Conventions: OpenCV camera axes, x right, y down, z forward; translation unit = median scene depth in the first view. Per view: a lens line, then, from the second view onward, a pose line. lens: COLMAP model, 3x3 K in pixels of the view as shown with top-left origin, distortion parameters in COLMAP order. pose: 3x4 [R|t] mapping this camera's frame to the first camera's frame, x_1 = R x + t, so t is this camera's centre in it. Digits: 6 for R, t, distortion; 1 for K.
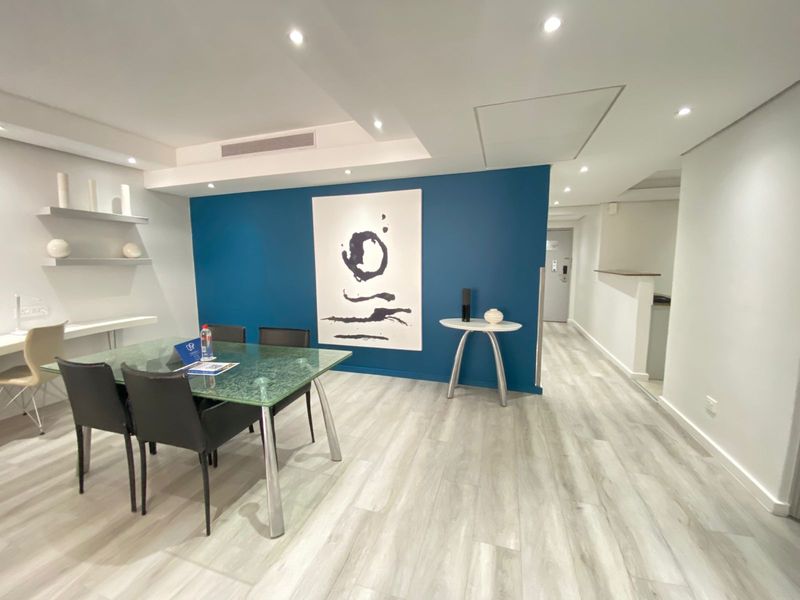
lens RADIAL K [[324.8, 0, 398.1], [0, 324.8, 301.6], [0, 0, 1]] dist [0.022894, -0.023674]
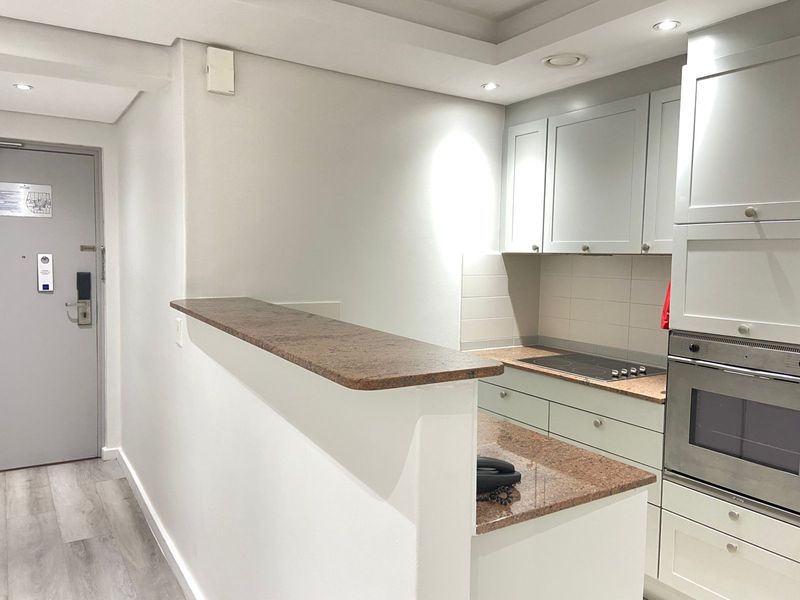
lens RADIAL K [[641.3, 0, 400.0], [0, 641.3, 300.0], [0, 0, 1]] dist [0.094607, -0.130028]
pose [[0.643572, -0.035514, 0.764561, 0.276431], [0.069131, 0.997537, -0.011855, -0.065622], [-0.762257, 0.060485, 0.644442, 0.452657]]
